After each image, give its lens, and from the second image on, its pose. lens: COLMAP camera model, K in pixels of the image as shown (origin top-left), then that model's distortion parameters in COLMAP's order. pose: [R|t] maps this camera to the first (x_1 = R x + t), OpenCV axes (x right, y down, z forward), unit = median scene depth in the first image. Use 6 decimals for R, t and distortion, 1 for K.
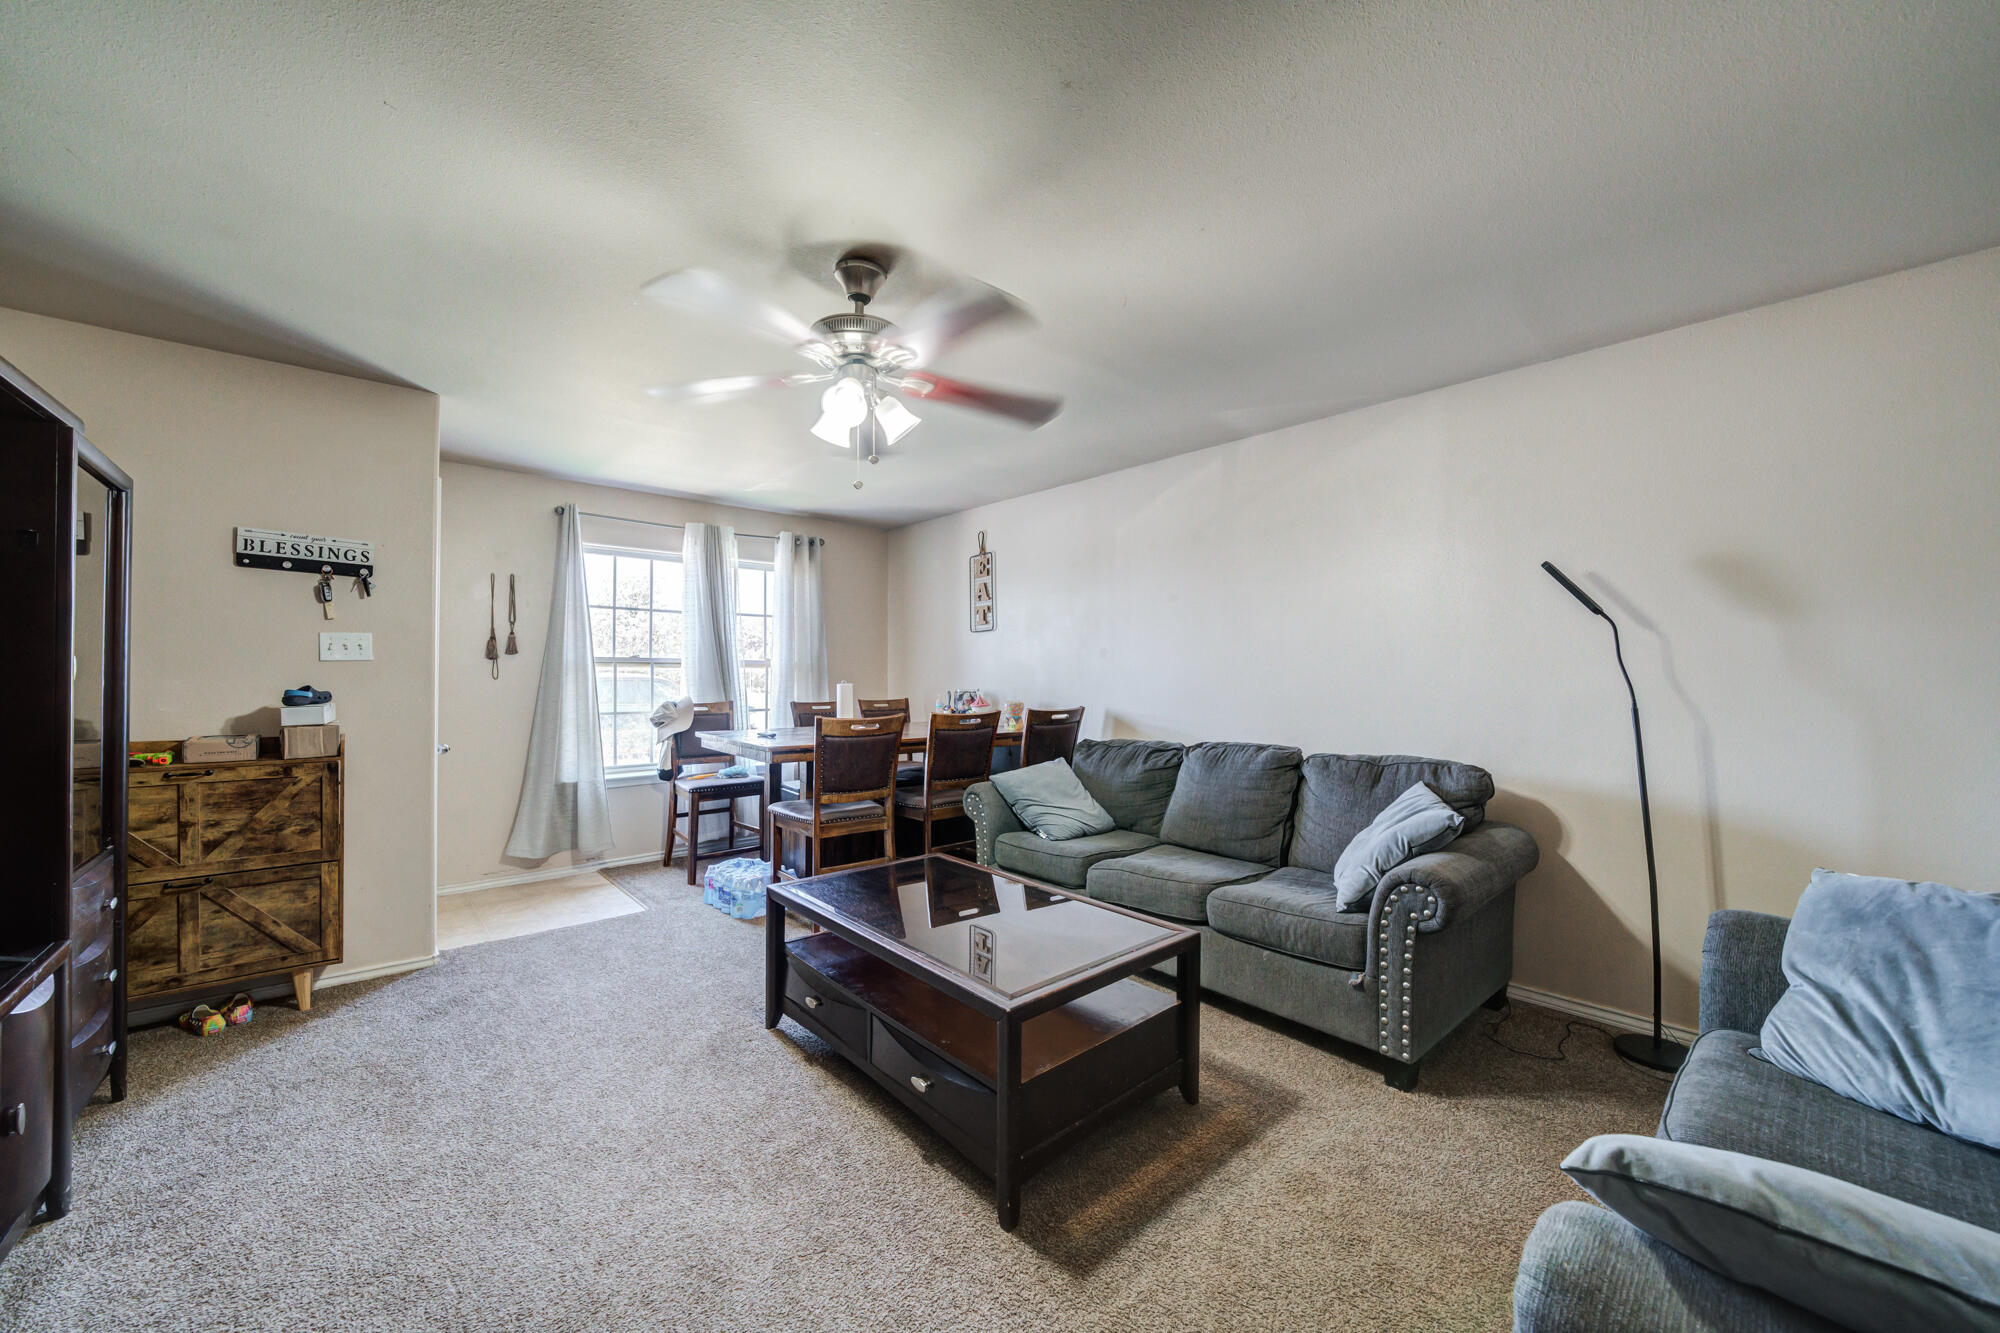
lens RADIAL K [[722.2, 0, 995.4], [0, 722.2, 667.5], [0, 0, 1]] dist [-0.025655, 0.004941]
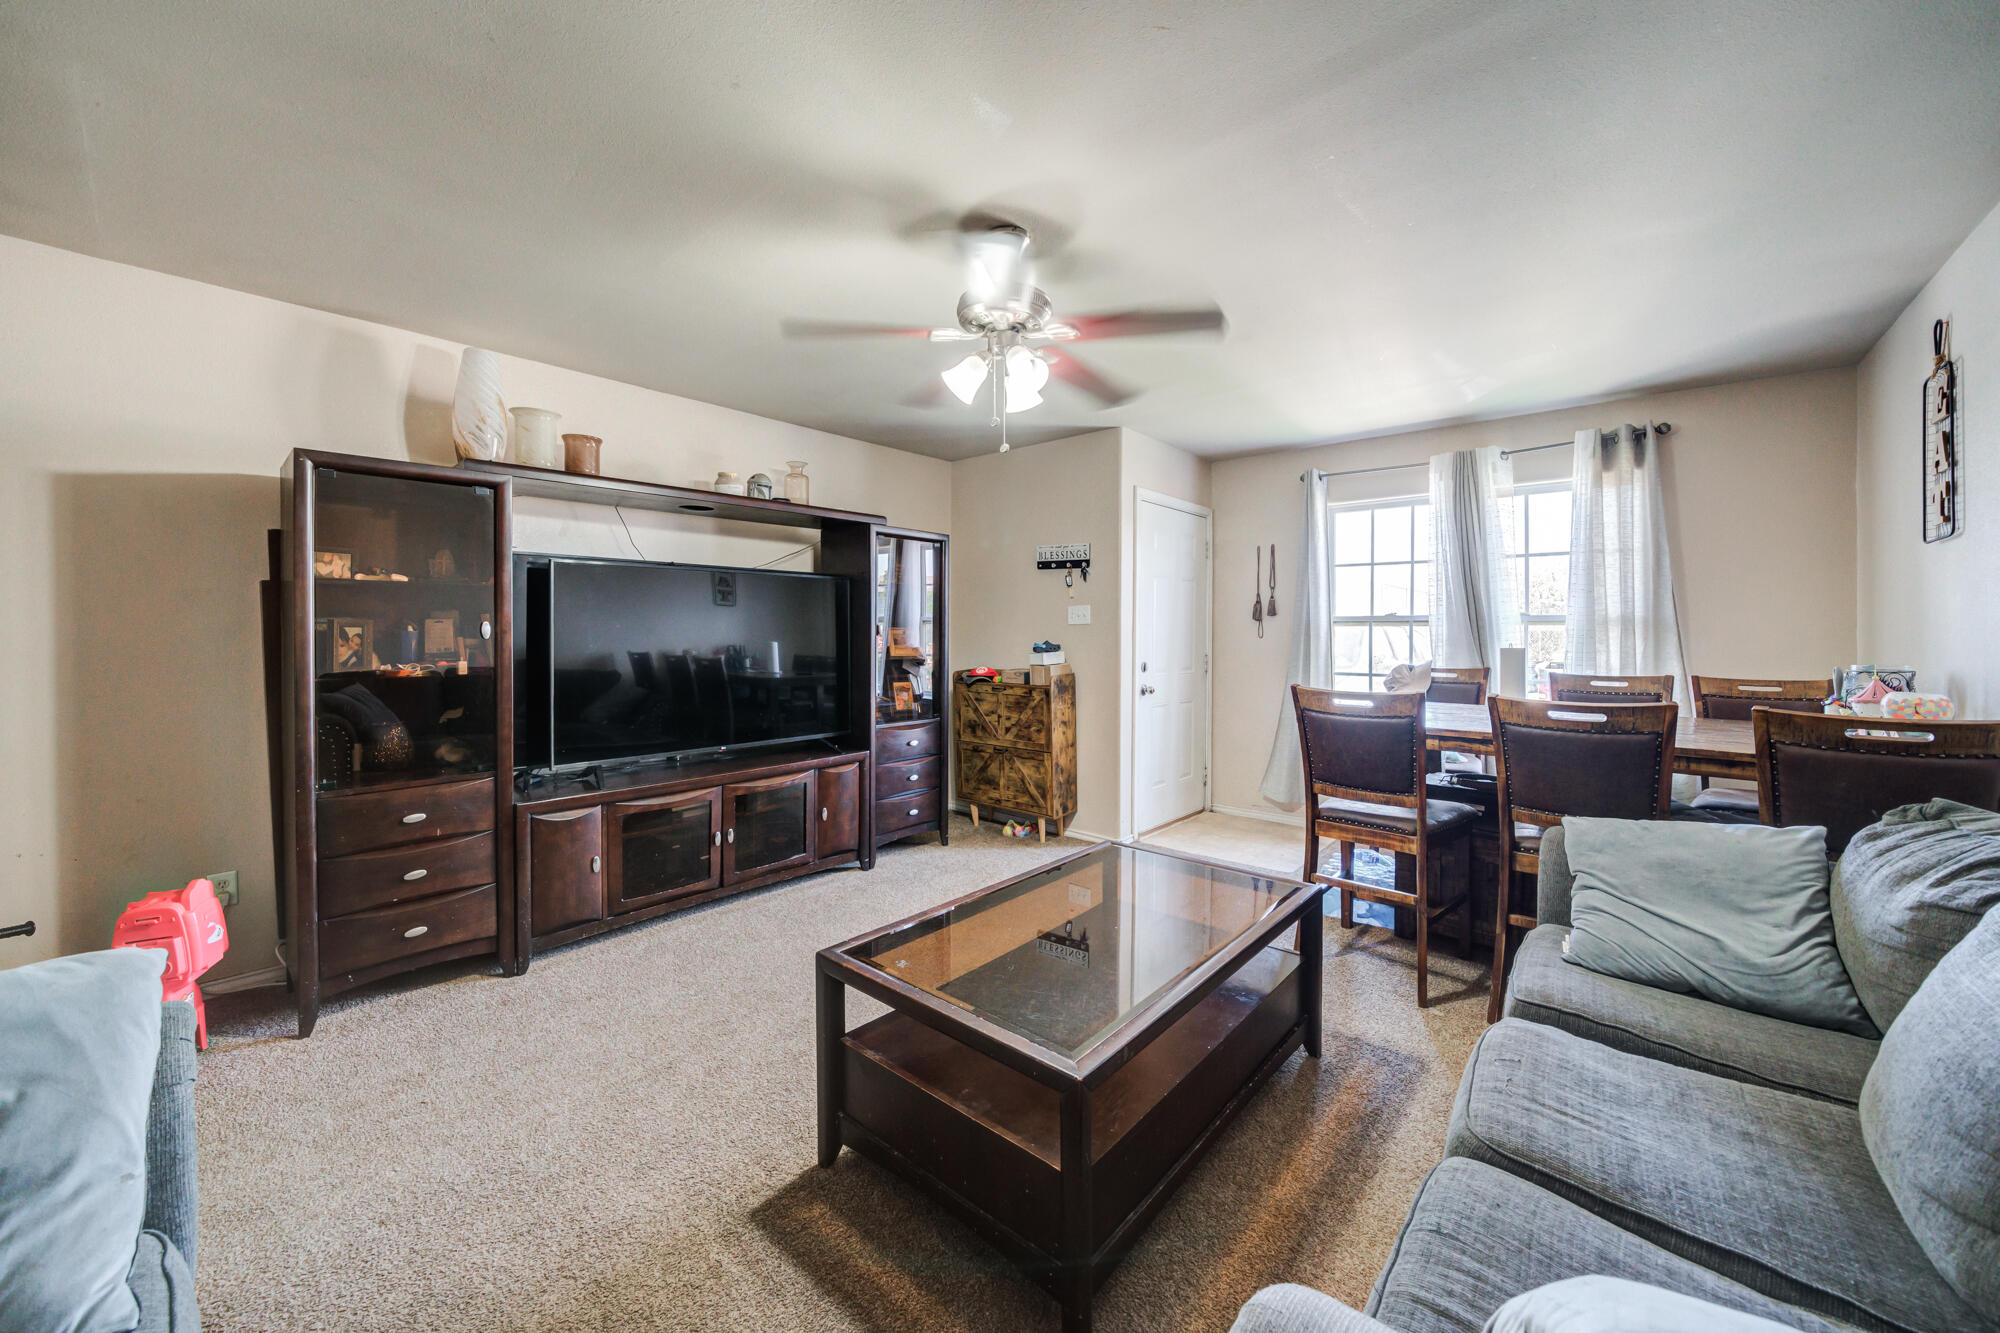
lens RADIAL K [[745.8, 0, 1009.0], [0, 745.8, 630.6], [0, 0, 1]] dist [-0.018336, -0.000004]
pose [[0.135363, -0.004013, -0.990788, 0.498654], [0.008180, 0.999962, -0.002933, 0.005434], [0.990762, -0.007707, 0.135391, 0.502781]]
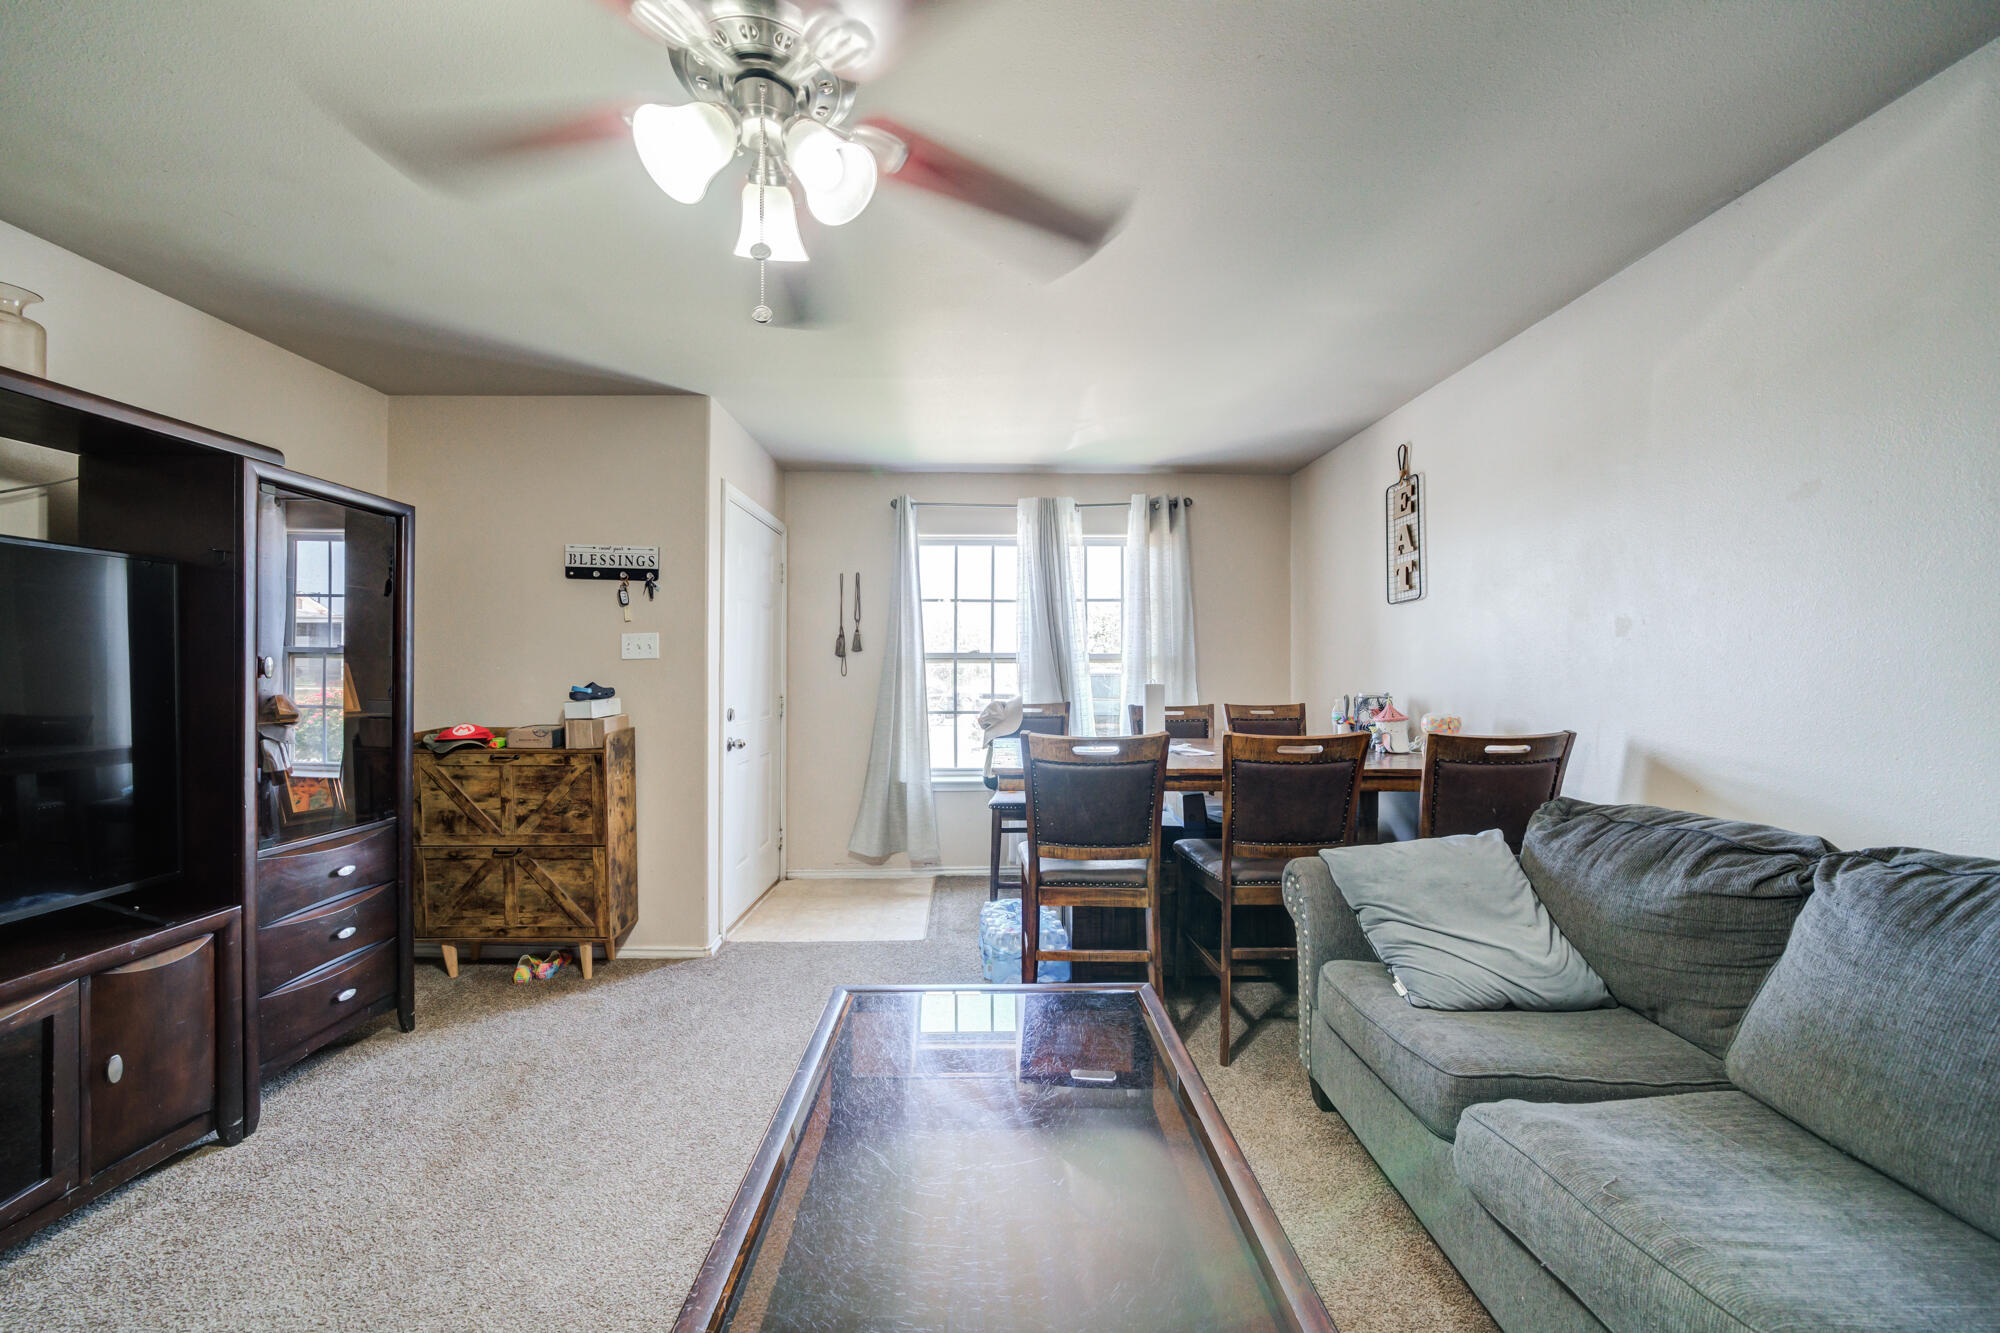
lens RADIAL K [[716.9, 0, 1006.0], [0, 716.9, 667.4], [0, 0, 1]] dist [-0.014722, 0.000184]
pose [[0.764435, -0.005261, -0.644680, 0.166323], [0.008816, 0.999959, 0.002294, 0.004326], [0.644641, -0.007437, 0.764449, 0.416175]]
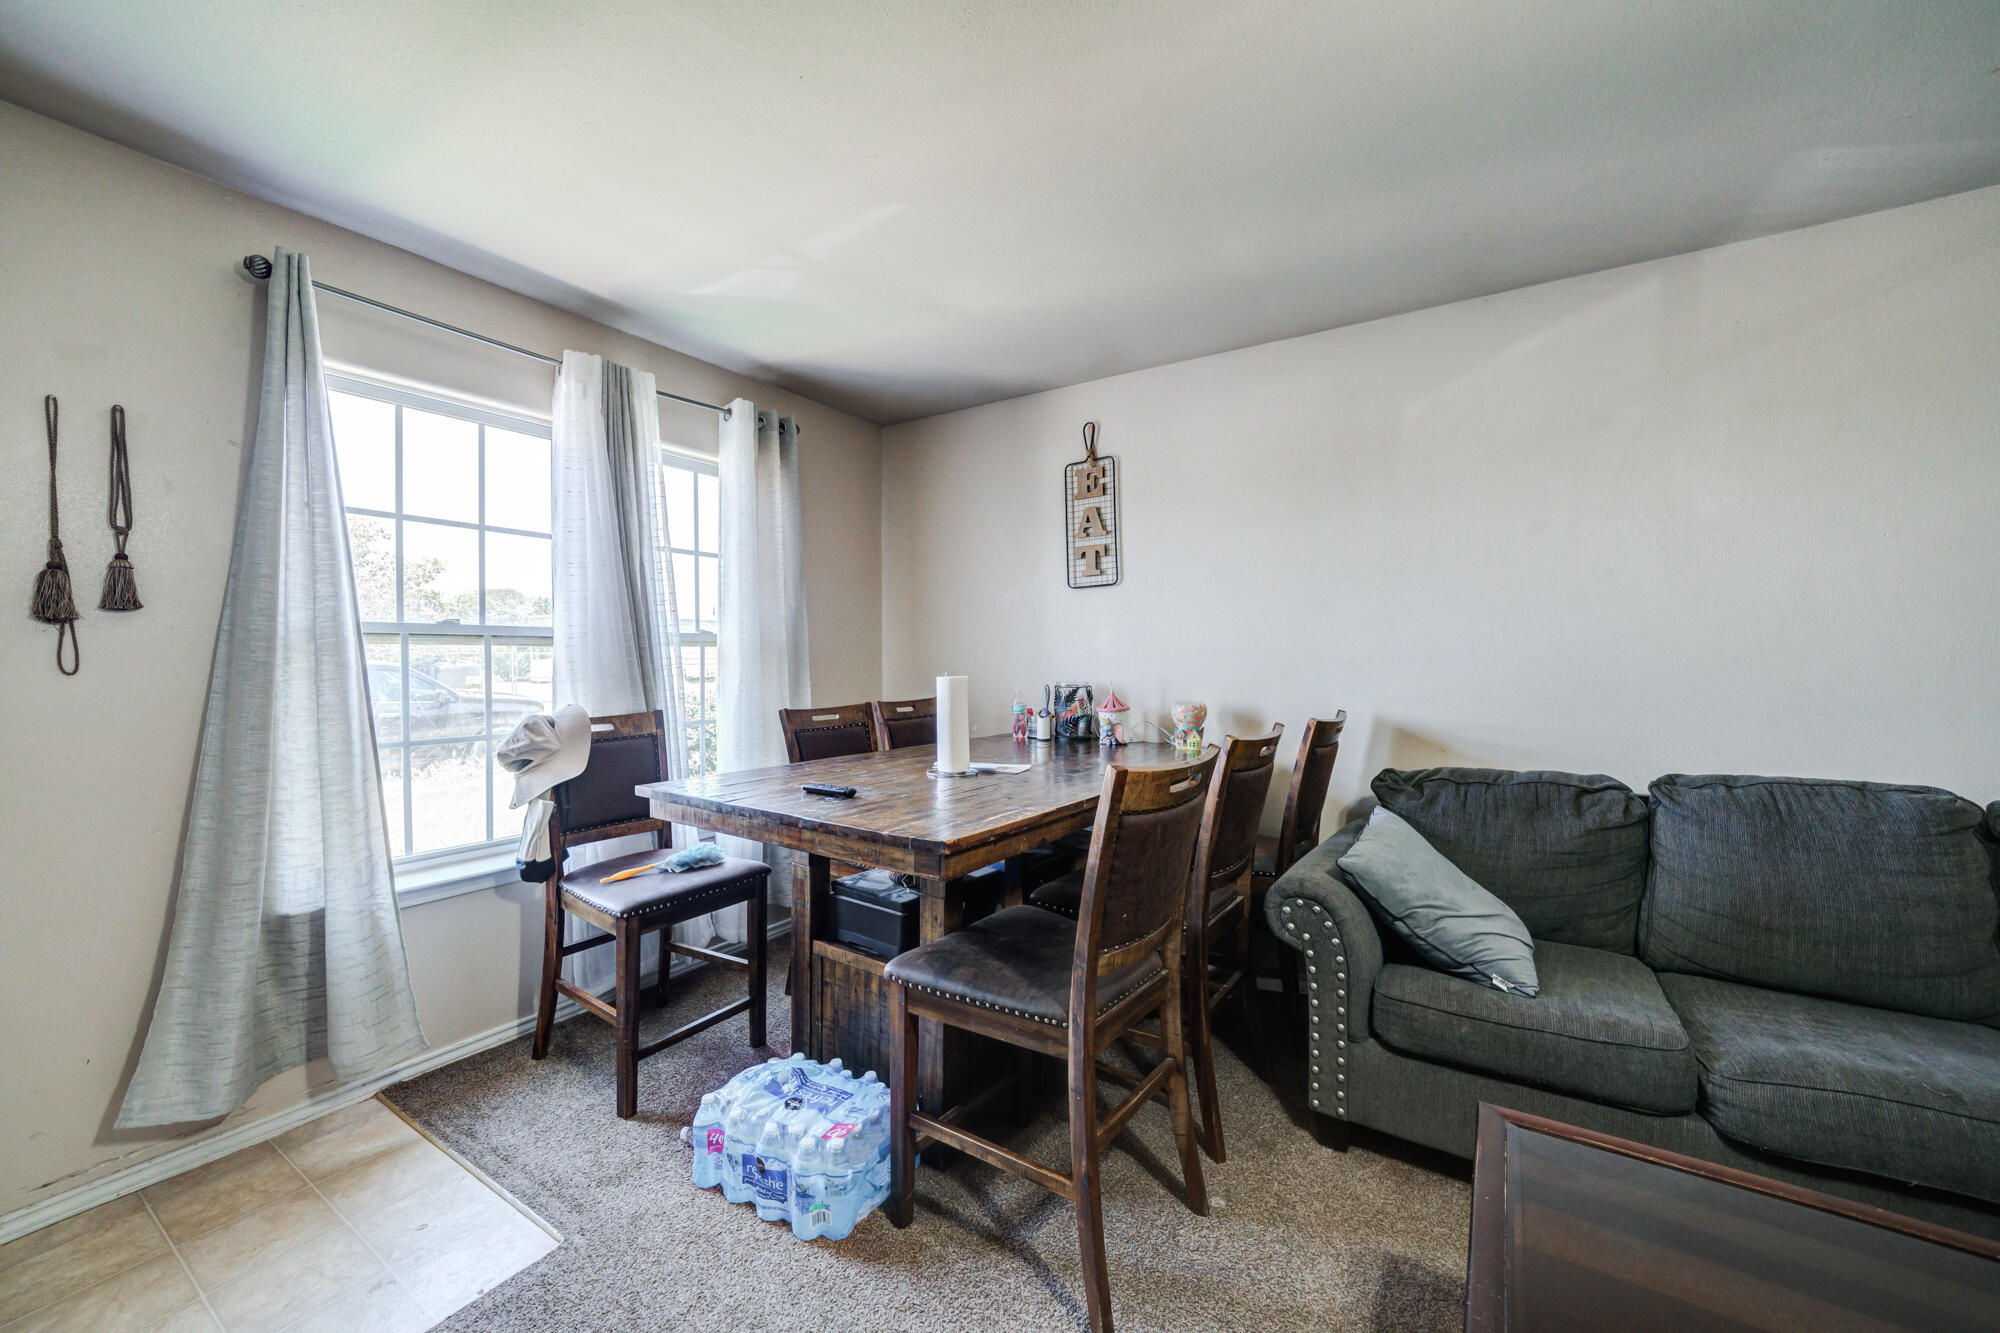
lens RADIAL K [[766.7, 0, 1000.0], [0, 766.7, 666.5], [0, 0, 1]] dist [-0.016646, 0.004100]
pose [[0.967018, -0.006923, 0.254615, -0.366851], [0.001273, 0.999749, 0.022351, 0.004131], [-0.254706, -0.021290, 0.966784, 0.551602]]
